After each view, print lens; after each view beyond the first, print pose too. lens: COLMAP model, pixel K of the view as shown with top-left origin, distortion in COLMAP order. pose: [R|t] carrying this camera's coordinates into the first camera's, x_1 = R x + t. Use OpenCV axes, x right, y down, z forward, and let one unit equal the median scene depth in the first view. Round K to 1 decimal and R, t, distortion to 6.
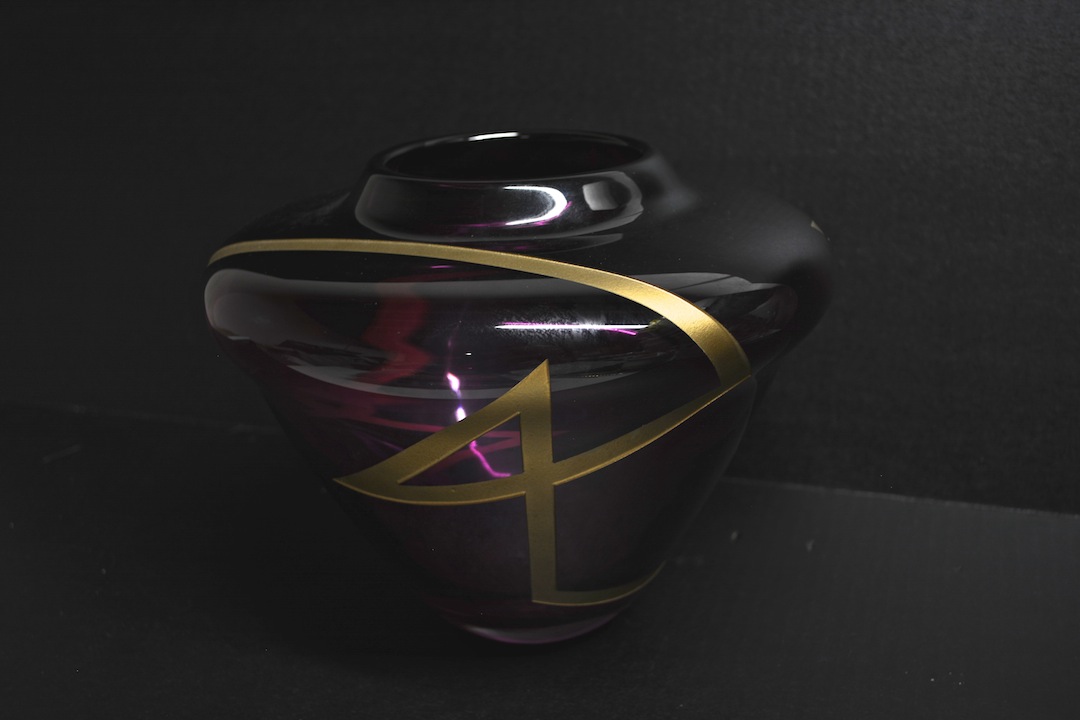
lens RADIAL K [[1221.3, 0, 540.0], [0, 1221.3, 360.0], [0, 0, 1]] dist [-0.066061, 0.019150]
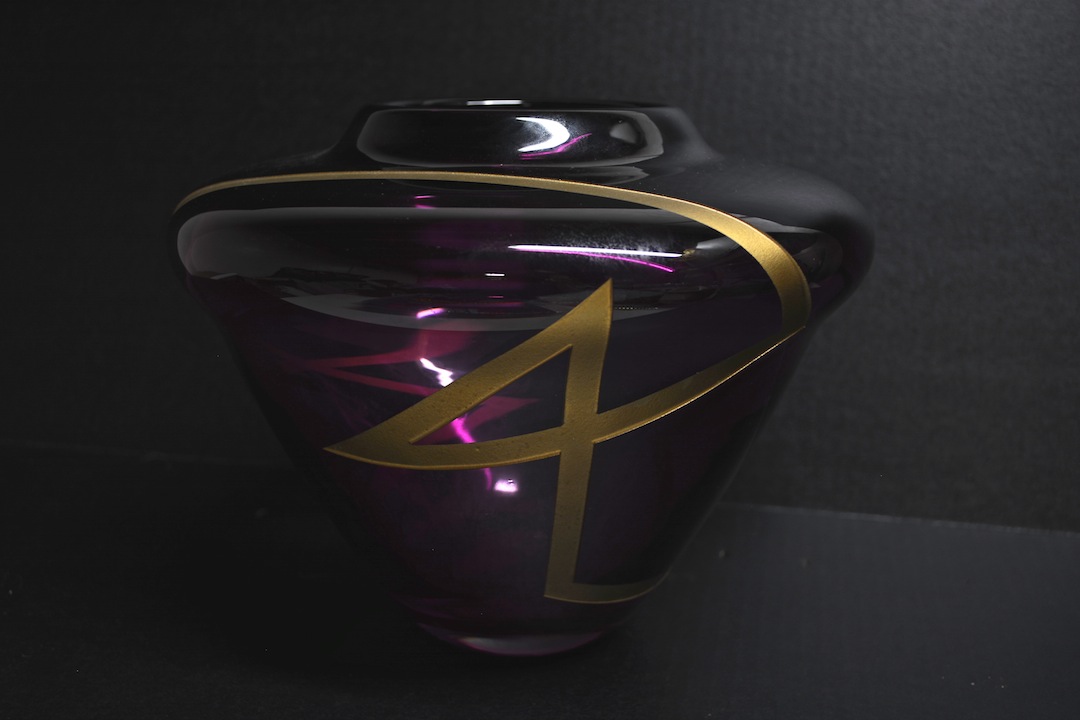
lens RADIAL K [[1221.3, 0, 540.0], [0, 1221.3, 360.0], [0, 0, 1]] dist [-0.066061, 0.019150]
pose [[0.992090, 0.019768, 0.123963, -0.096154], [-0.007515, 0.995104, -0.098547, 0.091208], [-0.125304, 0.096836, 0.987381, 0.091820]]
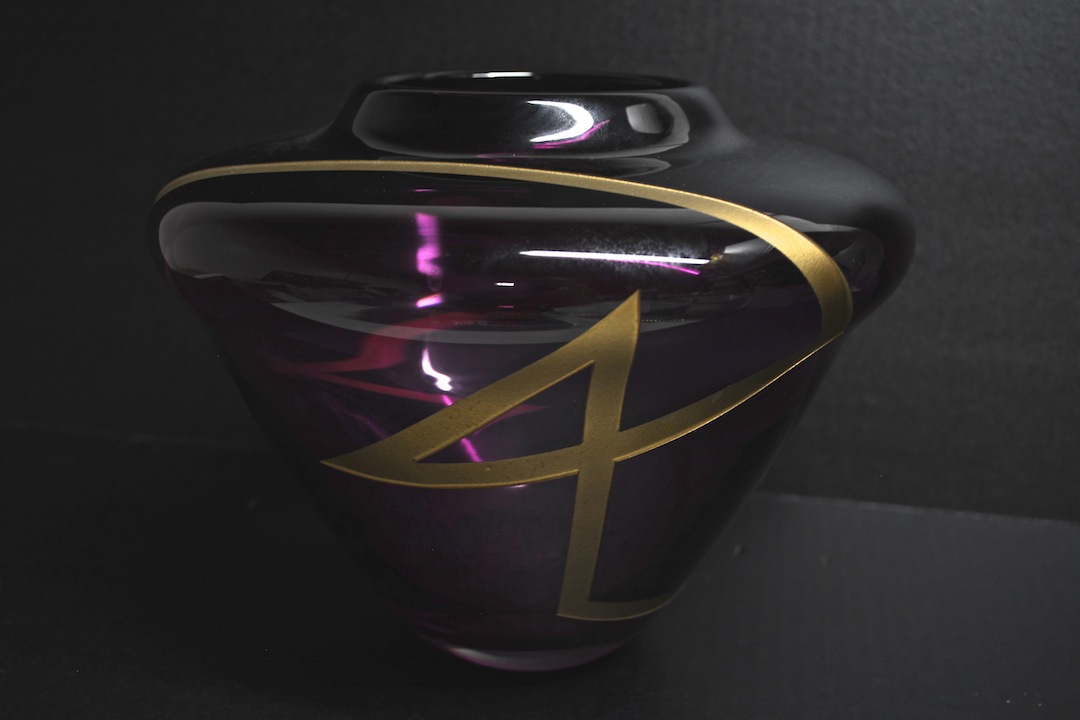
lens RADIAL K [[1221.3, 0, 540.0], [0, 1221.3, 360.0], [0, 0, 1]] dist [-0.066061, 0.019150]
pose [[0.991127, 0.015312, 0.132035, -0.101958], [-0.008593, 0.998646, -0.051308, 0.054286], [-0.132642, 0.049718, 0.989916, 0.142401]]
